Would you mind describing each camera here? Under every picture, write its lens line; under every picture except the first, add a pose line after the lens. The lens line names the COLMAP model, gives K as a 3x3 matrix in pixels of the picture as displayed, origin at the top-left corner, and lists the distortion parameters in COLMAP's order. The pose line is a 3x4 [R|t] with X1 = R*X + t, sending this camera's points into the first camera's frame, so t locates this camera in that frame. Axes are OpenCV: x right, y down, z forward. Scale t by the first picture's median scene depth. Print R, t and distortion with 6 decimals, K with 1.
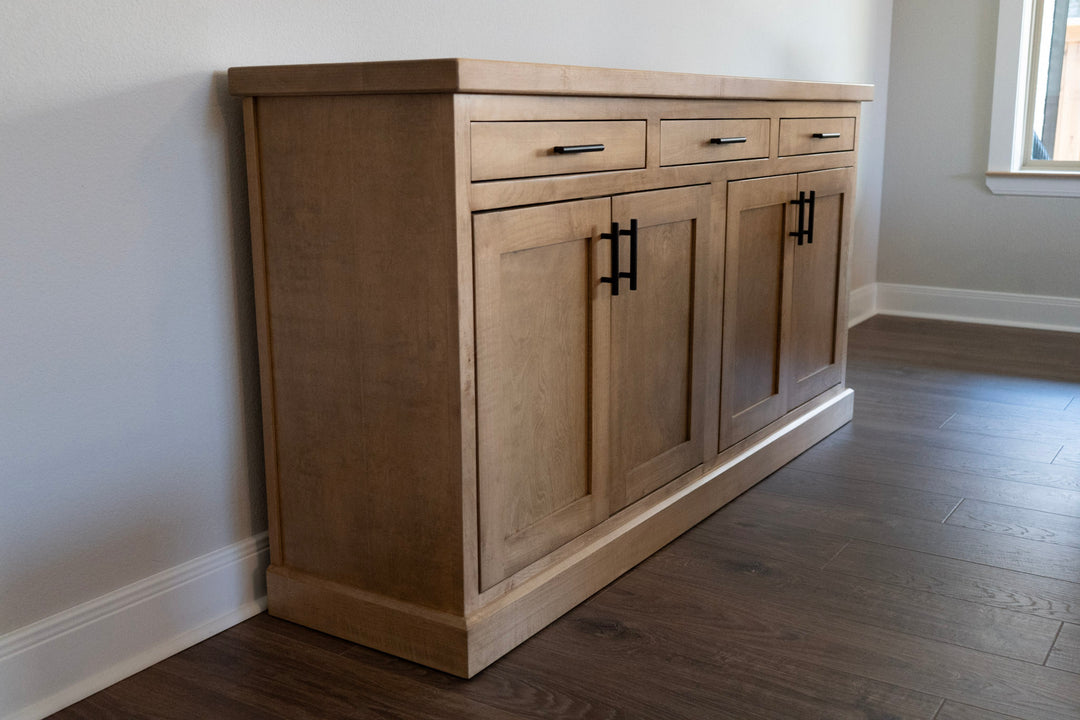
lens RADIAL K [[1144.2, 0, 540.0], [0, 1144.2, 360.0], [0, 0, 1]] dist [0.010976, 0.028605]
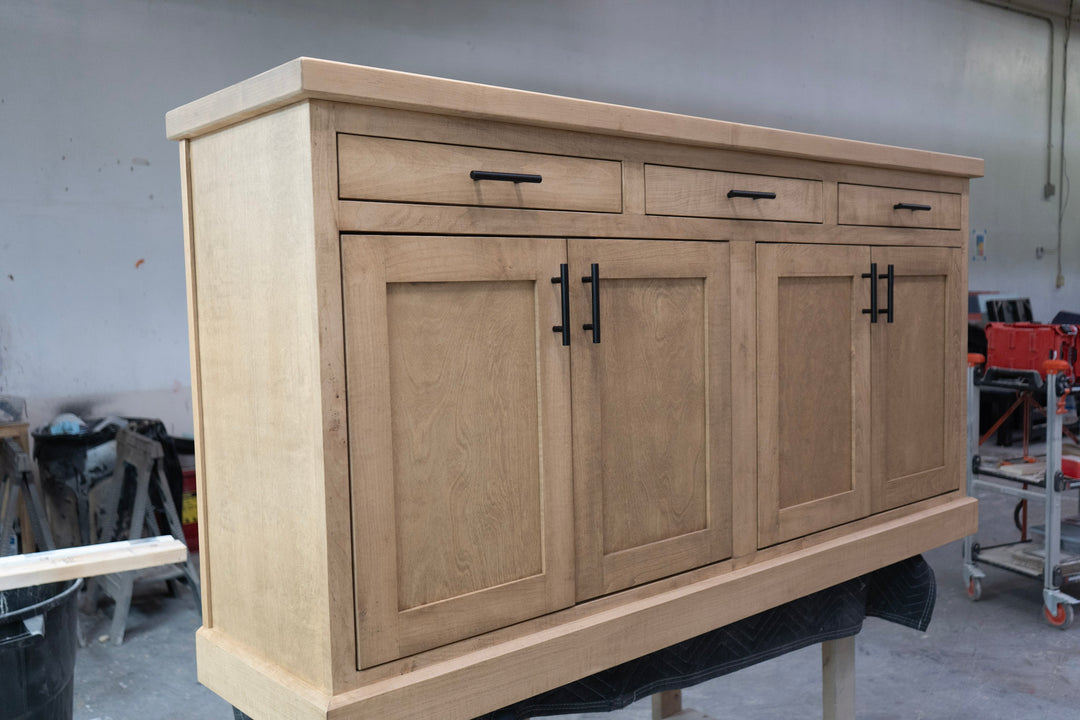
lens RADIAL K [[1008.4, 0, 540.0], [0, 1008.4, 360.0], [0, 0, 1]] dist [0.005897, 0.001937]
pose [[0.962819, 0.001533, -0.270144, 0.266428], [-0.039349, 0.990115, -0.134627, 0.063050], [0.267267, 0.140251, 0.953361, 0.253384]]
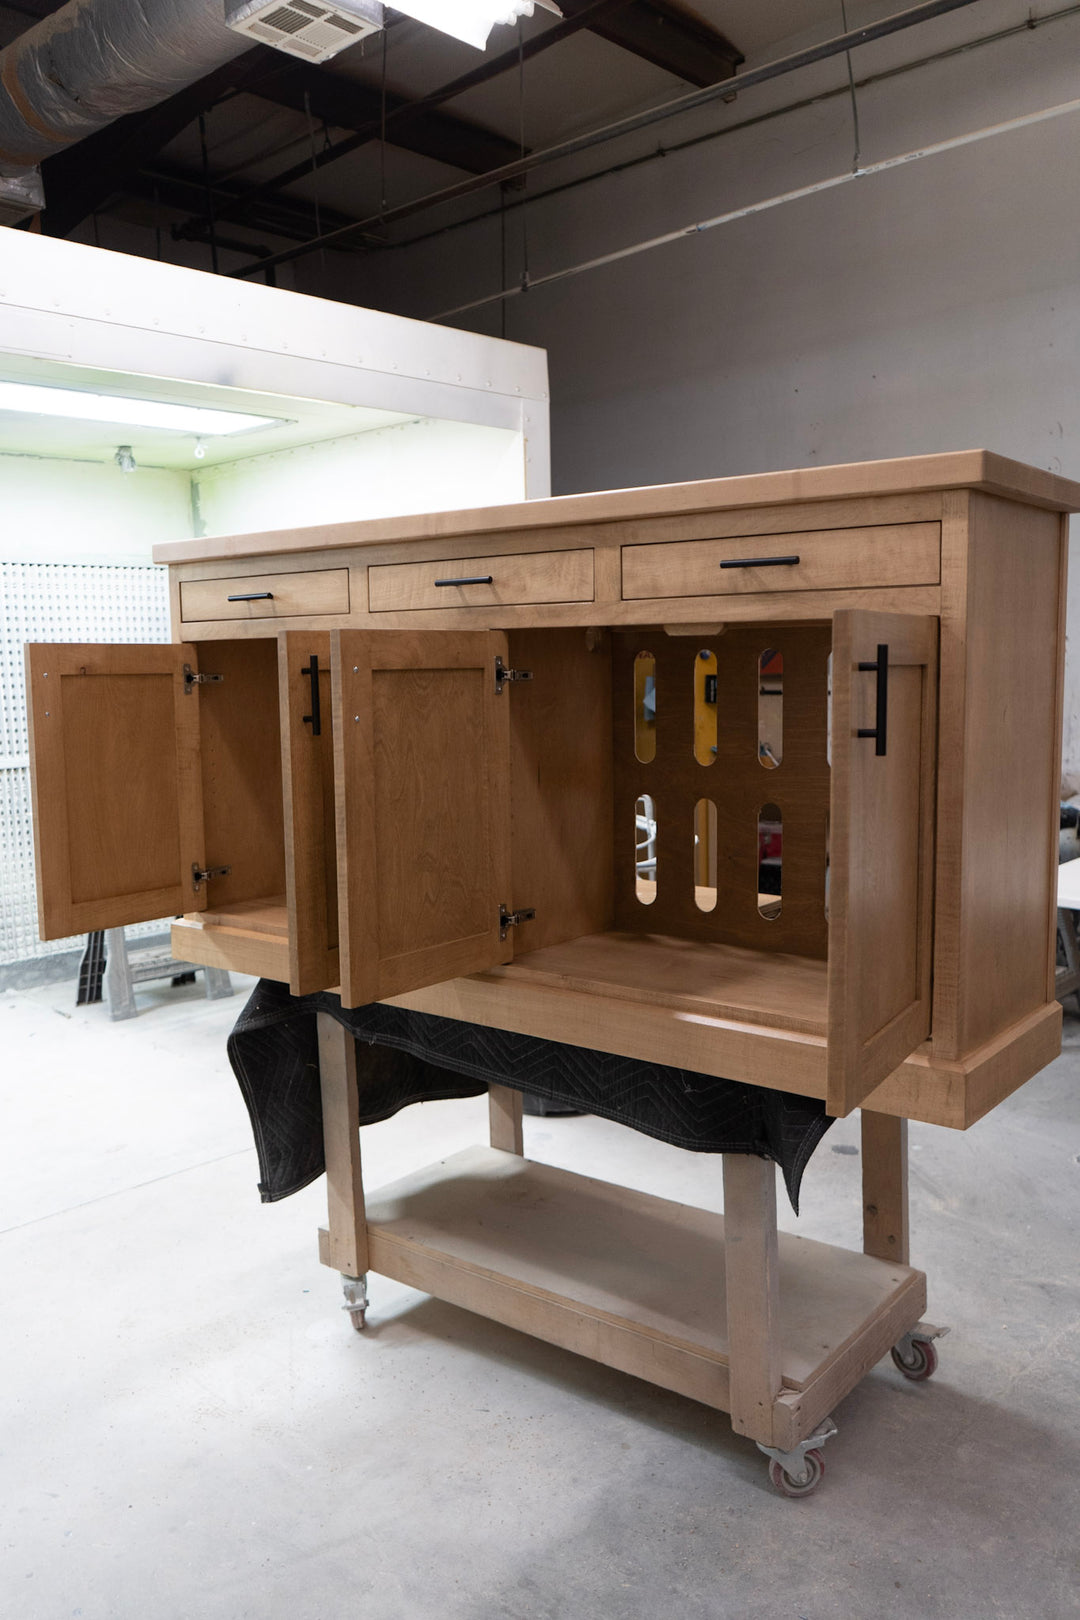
lens RADIAL K [[1292.4, 0, 540.0], [0, 1292.4, 810.0], [0, 0, 1]] dist [-0.010236, 0.003276]
pose [[-0.094625, 0.109327, -0.989492, 1.379781], [-0.200488, 0.971494, 0.126511, -0.192738], [0.975116, 0.210352, -0.070009, 1.400955]]
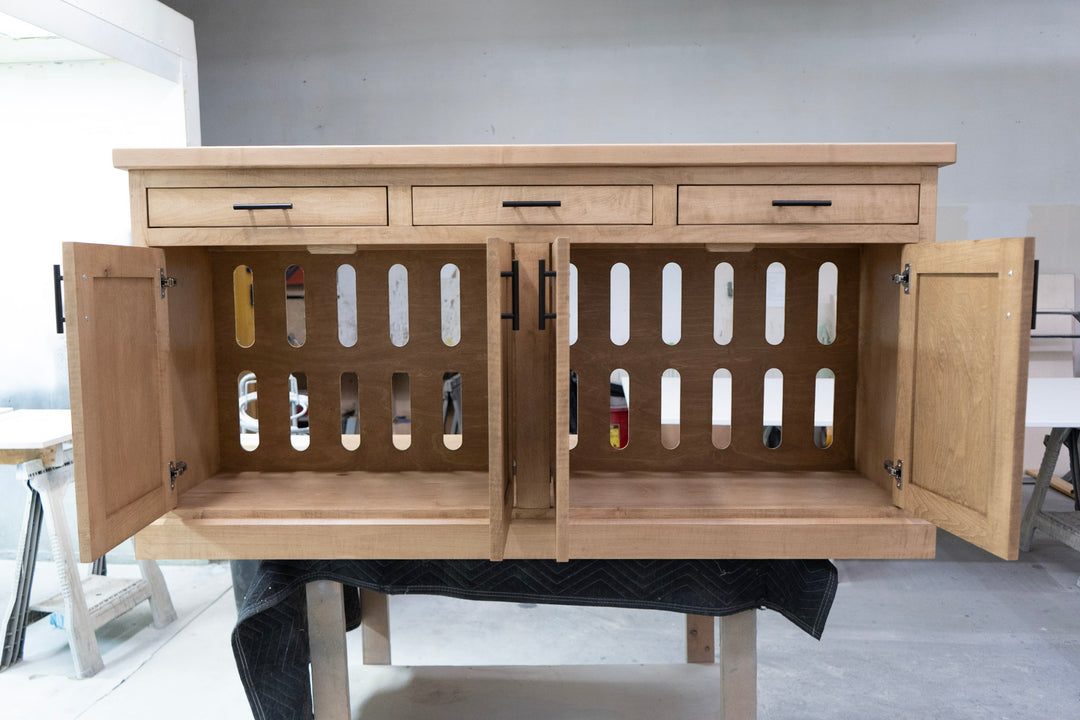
lens RADIAL K [[861.6, 0, 537.1], [0, 861.6, 362.4], [0, 0, 1]] dist [-0.010236, 0.003276]
pose [[0.539370, 0.079750, -0.838284, 1.032594], [-0.173942, 0.984587, -0.018250, -0.039607], [0.823908, 0.155656, 0.544929, 0.710888]]
